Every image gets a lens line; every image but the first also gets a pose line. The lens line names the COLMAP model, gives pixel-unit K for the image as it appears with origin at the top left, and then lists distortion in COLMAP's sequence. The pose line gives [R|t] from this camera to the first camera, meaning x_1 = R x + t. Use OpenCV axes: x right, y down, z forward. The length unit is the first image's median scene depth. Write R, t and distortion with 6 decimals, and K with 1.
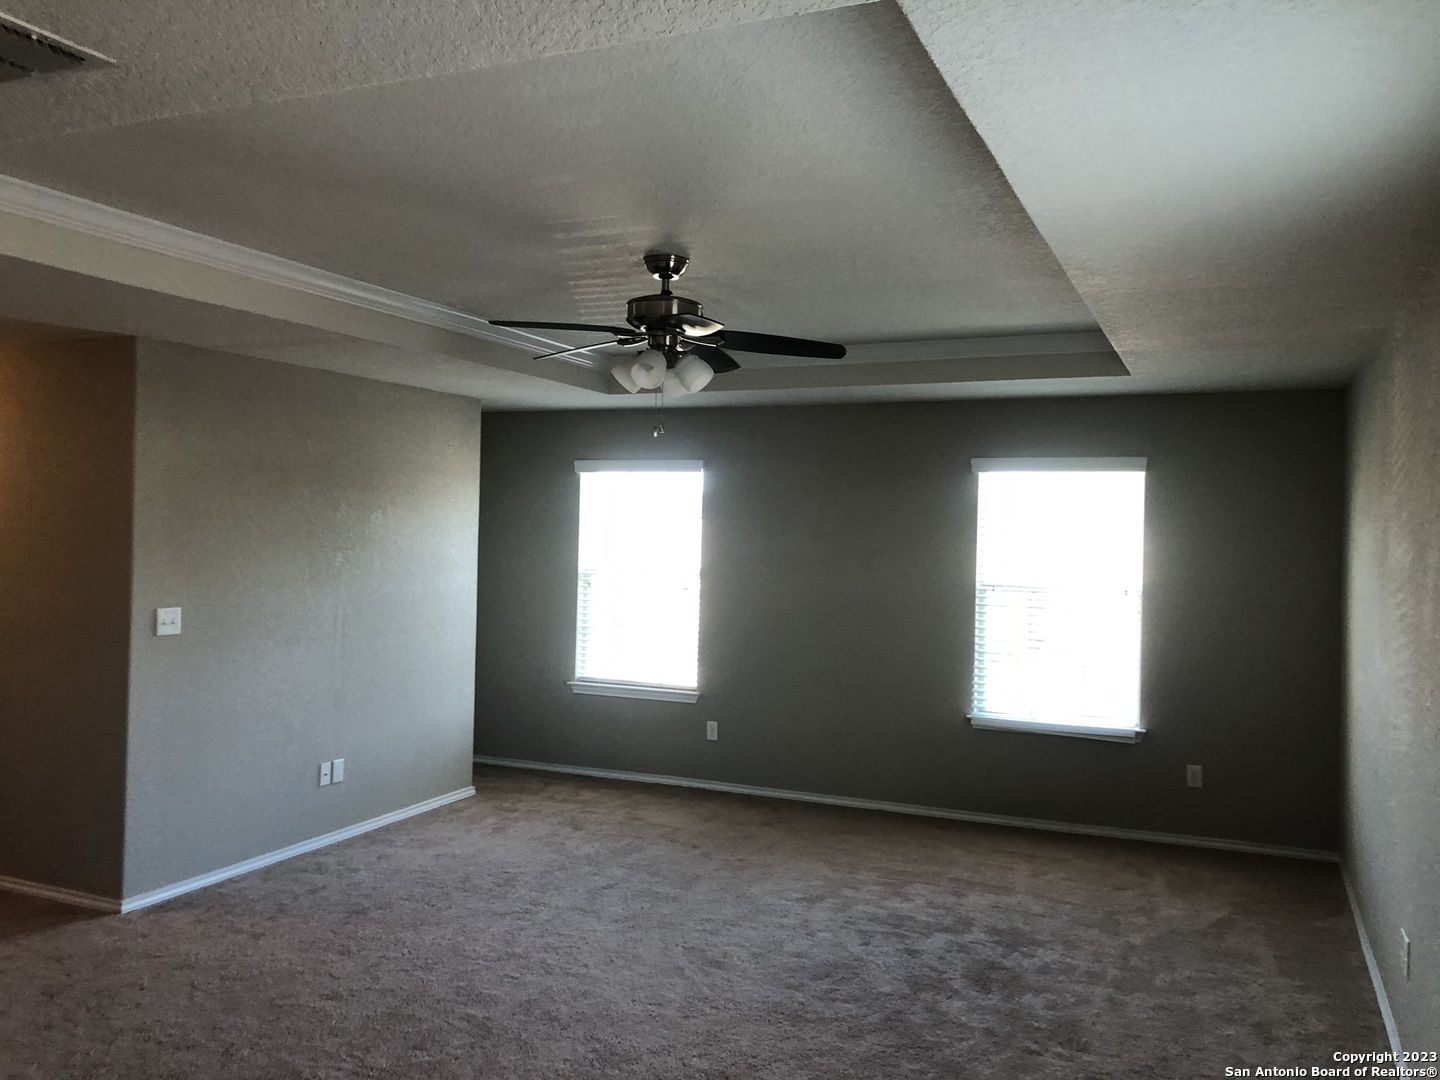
lens RADIAL K [[1184.0, 0, 720.0], [0, 1184.0, 540.0], [0, 0, 1]] dist [0.057468, -0.070774]
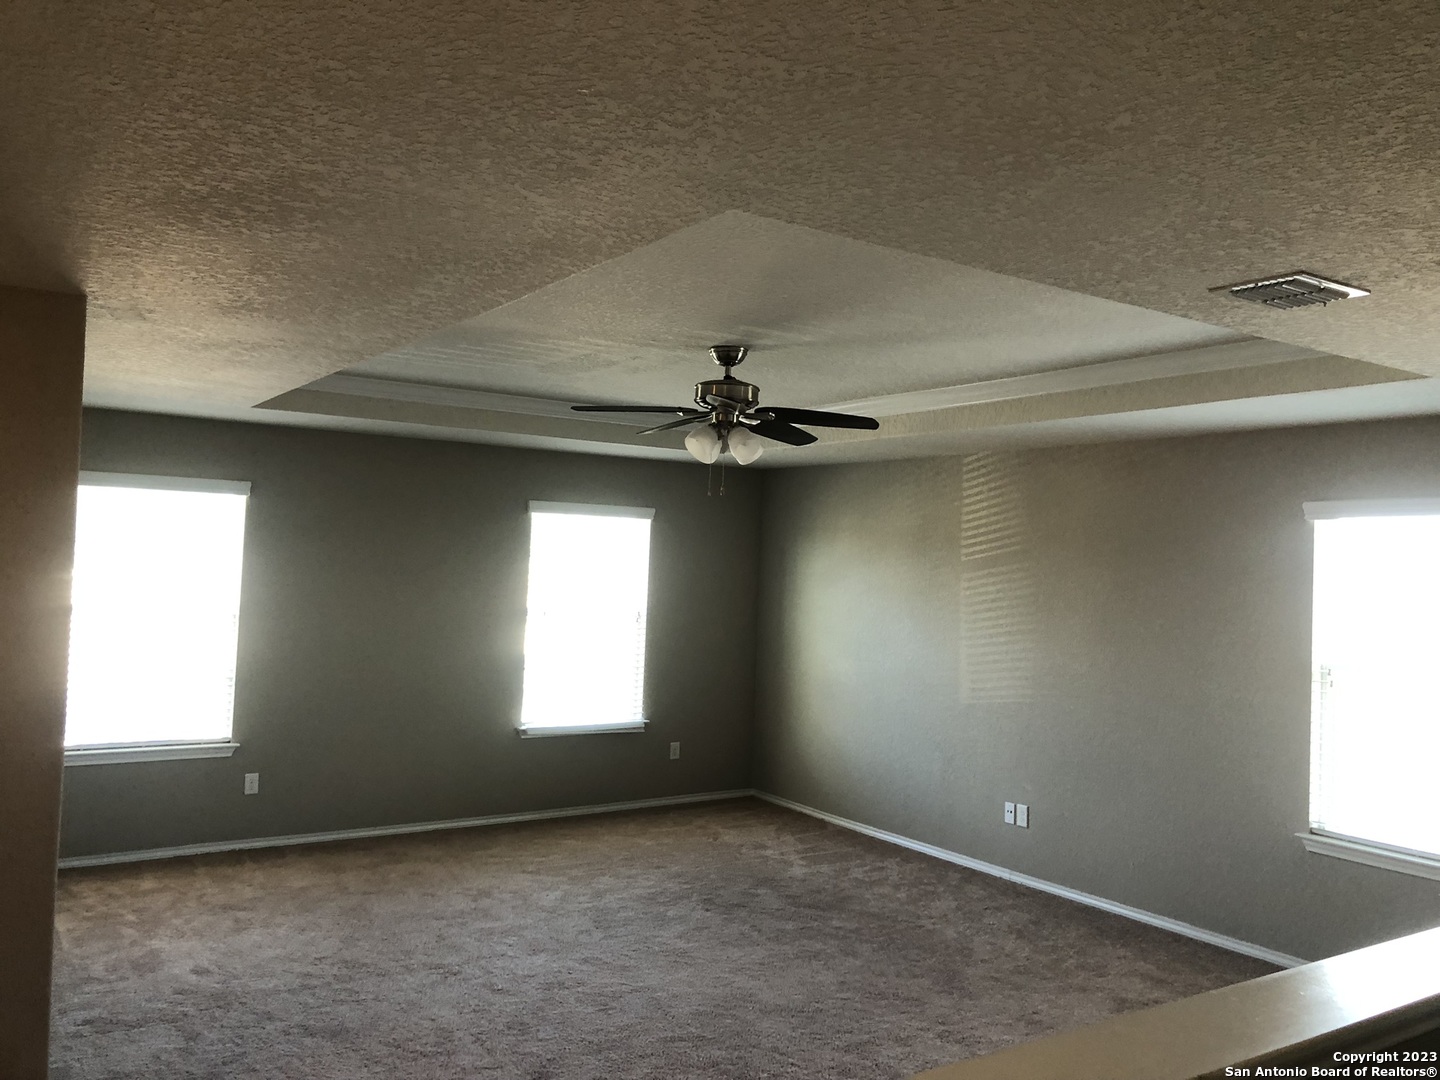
lens RADIAL K [[1164.5, 0, 714.4], [0, 1164.5, 523.9], [0, 0, 1]] dist [0.007244, 0.003193]
pose [[0.574548, 0.022312, 0.818166, -0.640614], [-0.003798, 0.999690, -0.024595, -0.022191], [-0.818462, 0.011023, 0.574455, 0.220651]]
